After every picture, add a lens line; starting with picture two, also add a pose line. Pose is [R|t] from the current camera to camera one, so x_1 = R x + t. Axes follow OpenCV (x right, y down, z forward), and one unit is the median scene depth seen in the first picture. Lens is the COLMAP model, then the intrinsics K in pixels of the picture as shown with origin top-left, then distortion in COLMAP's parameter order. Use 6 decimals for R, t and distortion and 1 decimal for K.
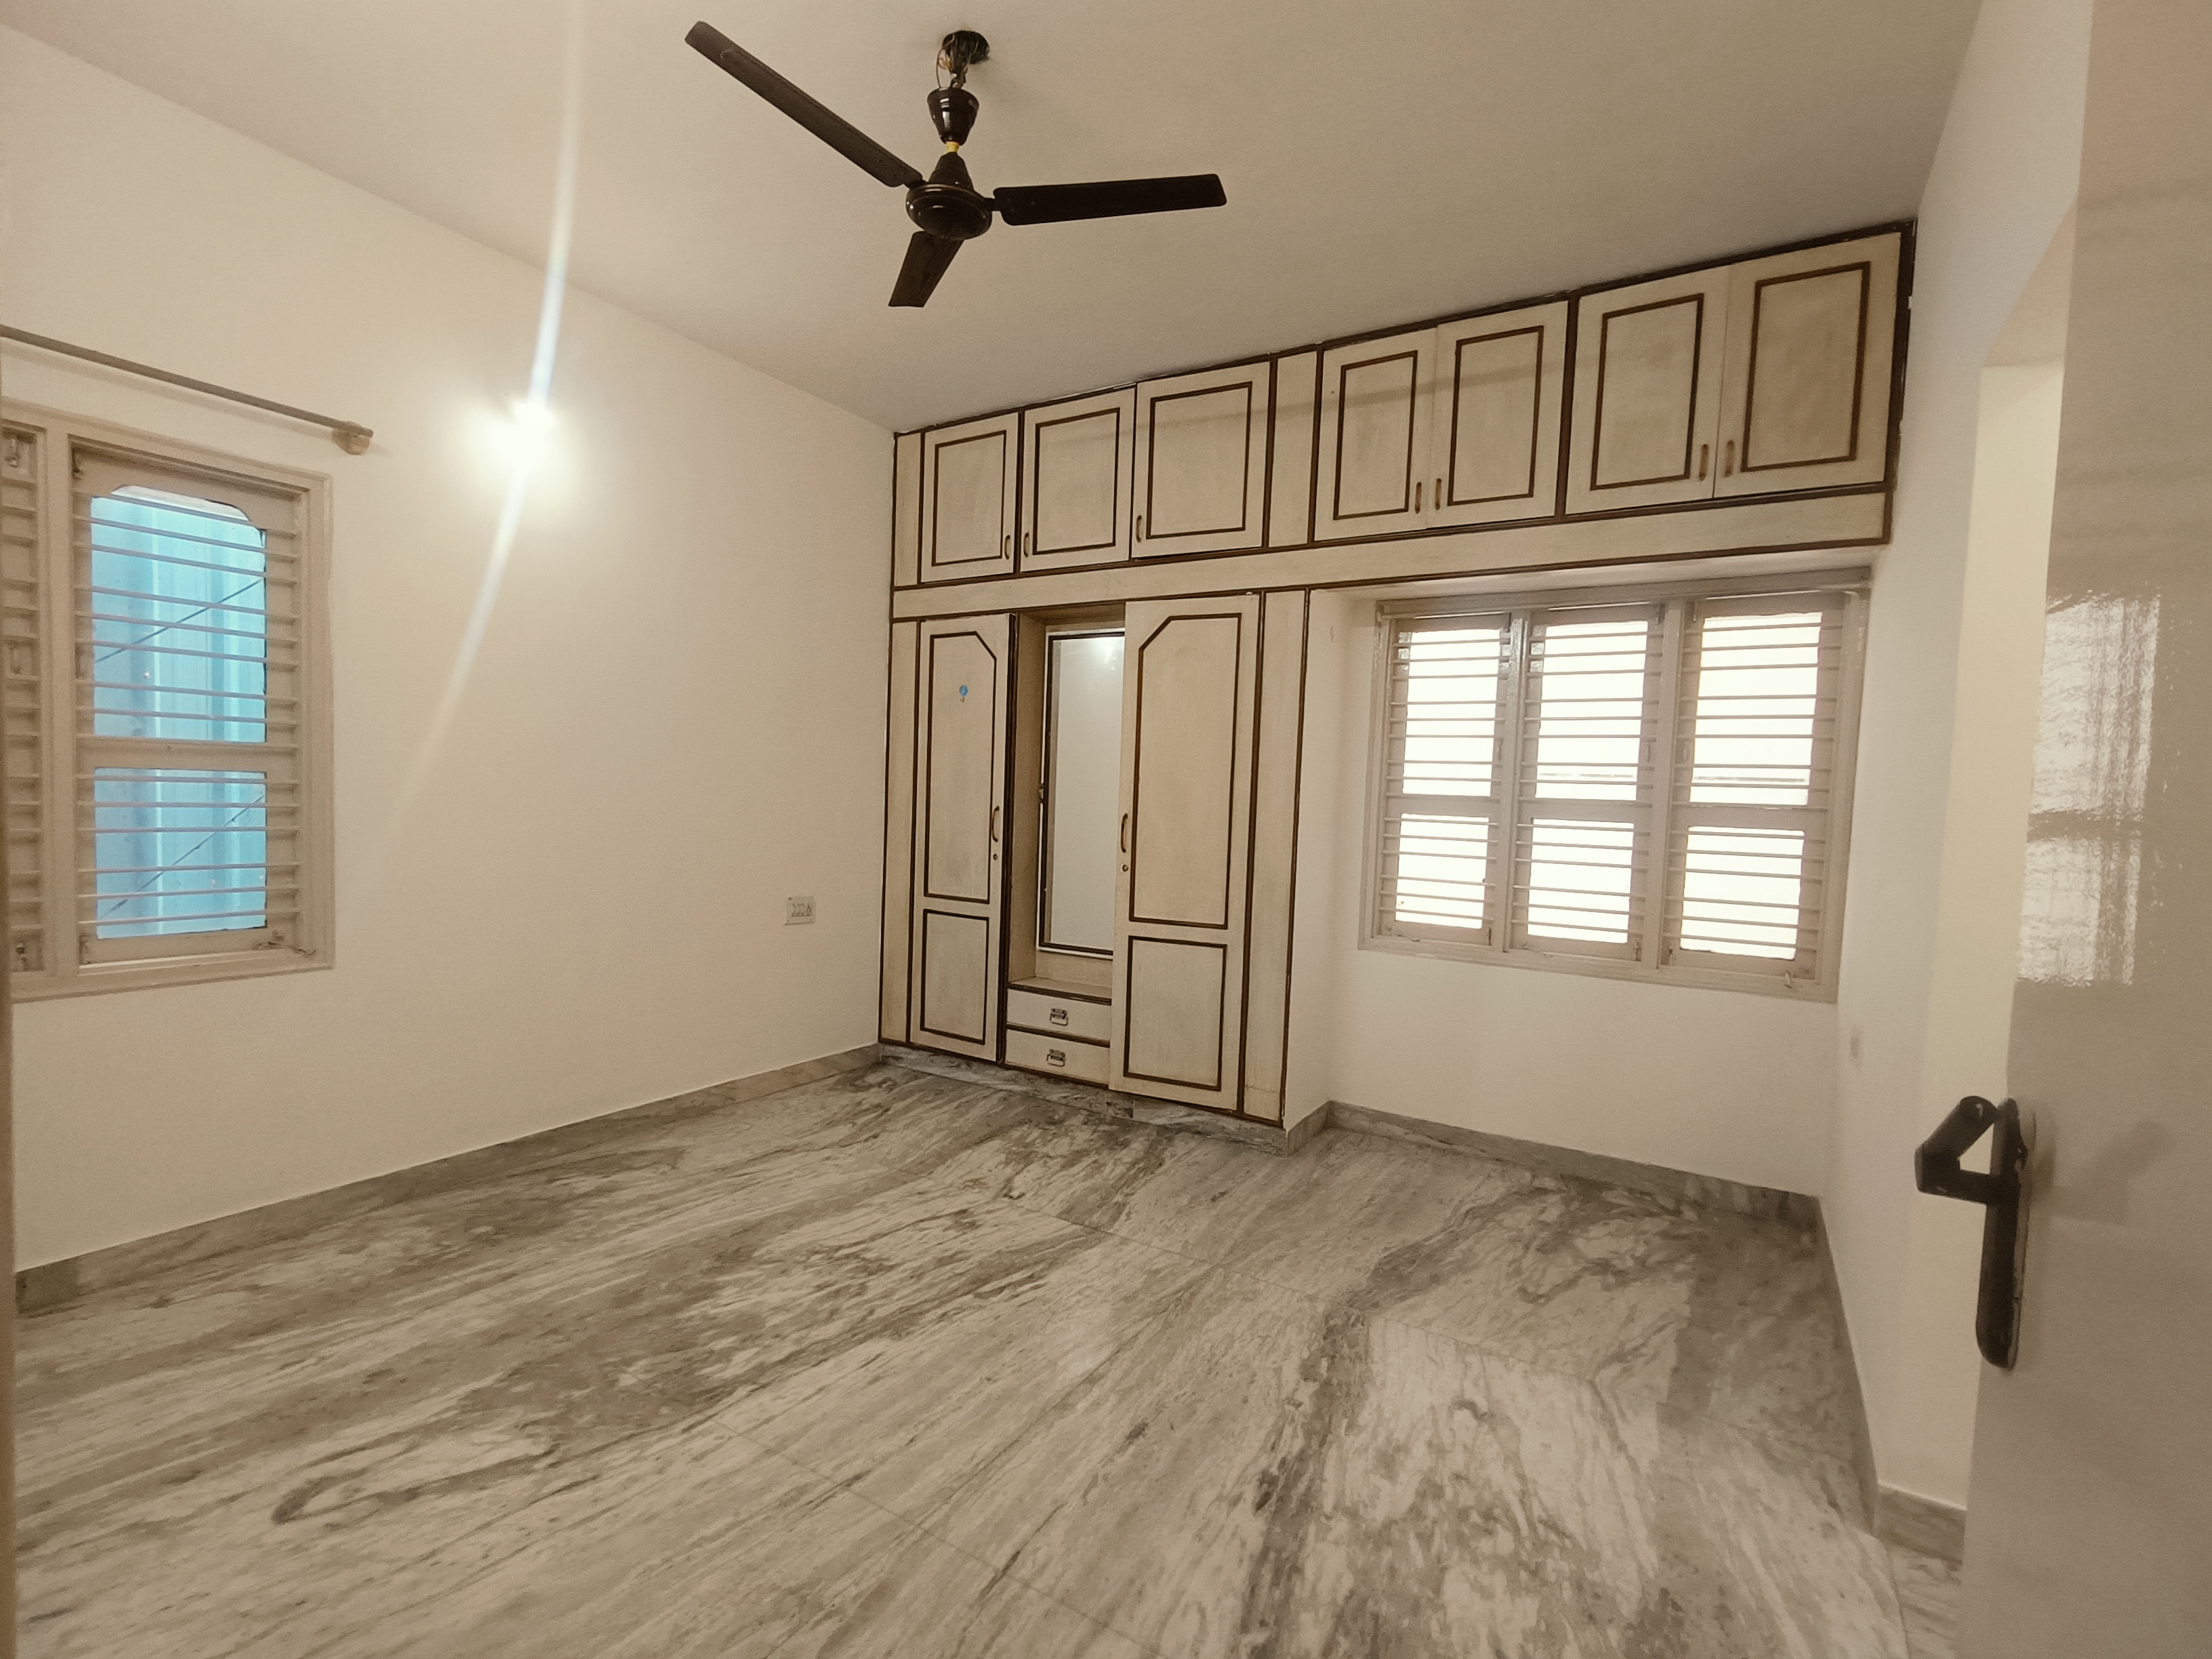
lens RADIAL K [[1014.2, 0, 1105.0], [0, 1014.2, 846.6], [0, 0, 1]] dist [0.022415, -0.011096]
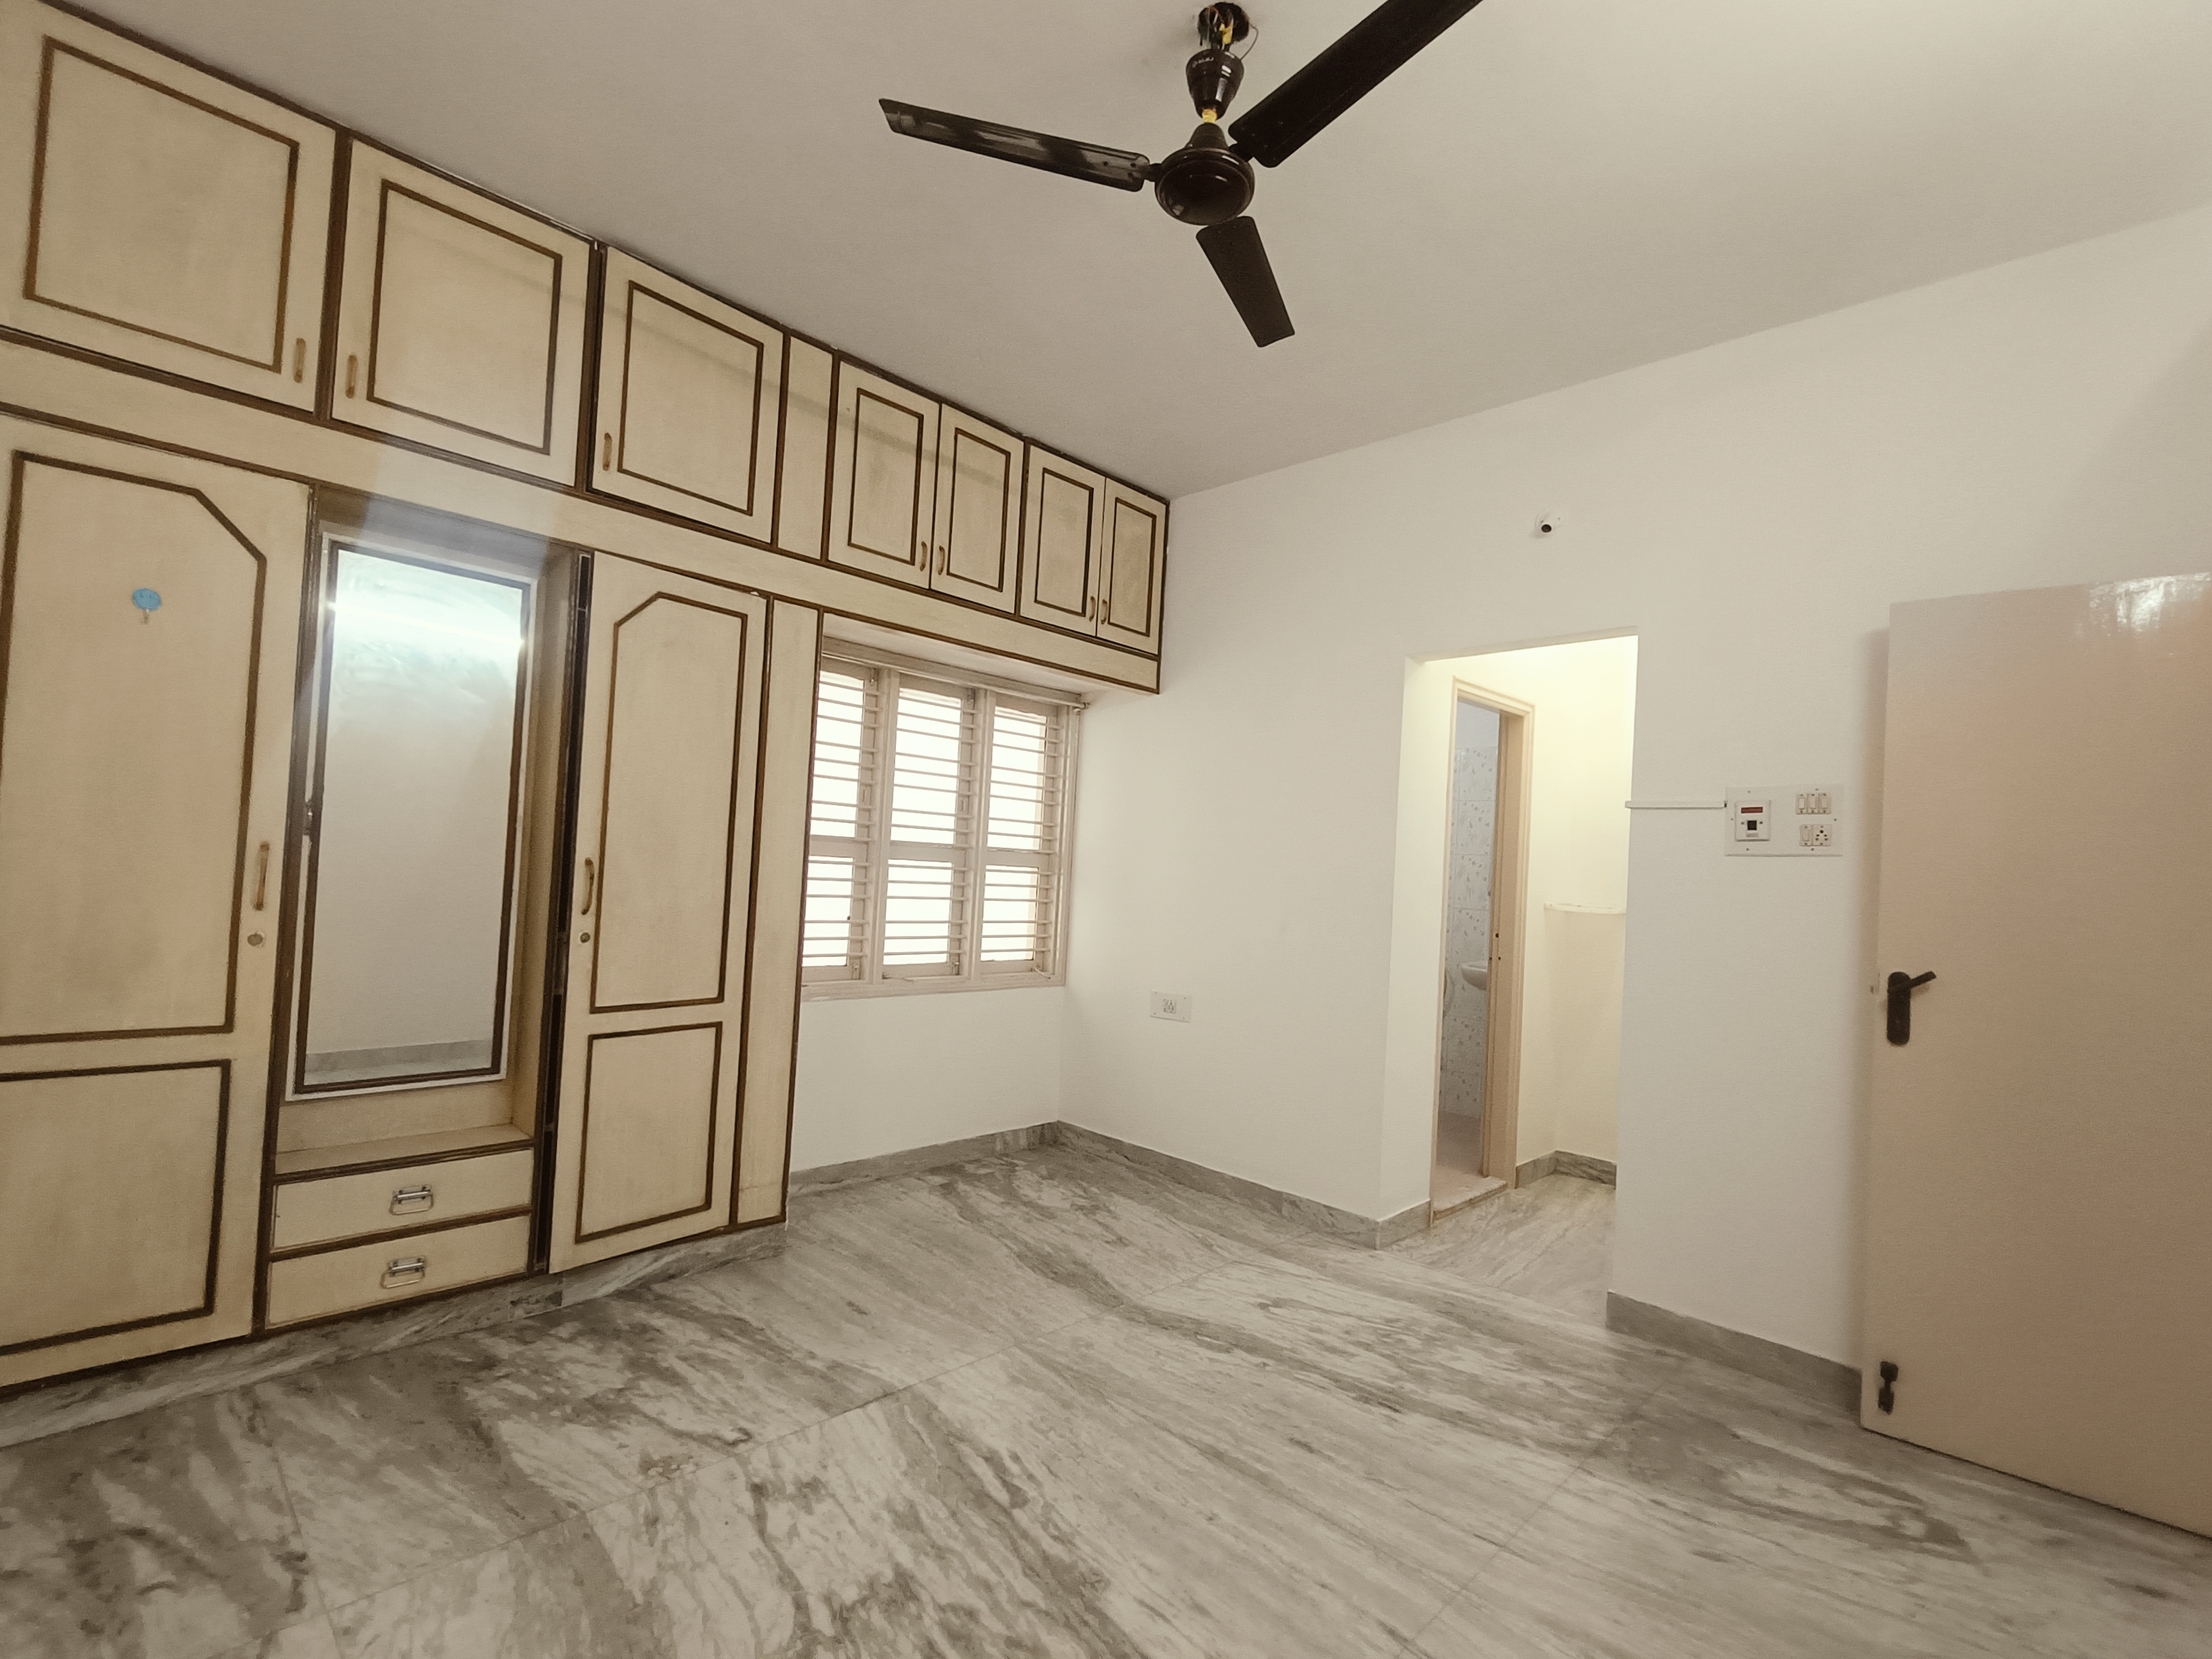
lens RADIAL K [[1014.2, 0, 1105.0], [0, 1014.2, 846.6], [0, 0, 1]] dist [0.022415, -0.011096]
pose [[0.227214, -0.001508, 0.973844, -0.659840], [0.006295, 0.999980, 0.000080, -0.043839], [-0.973825, 0.006112, 0.227219, 0.579564]]
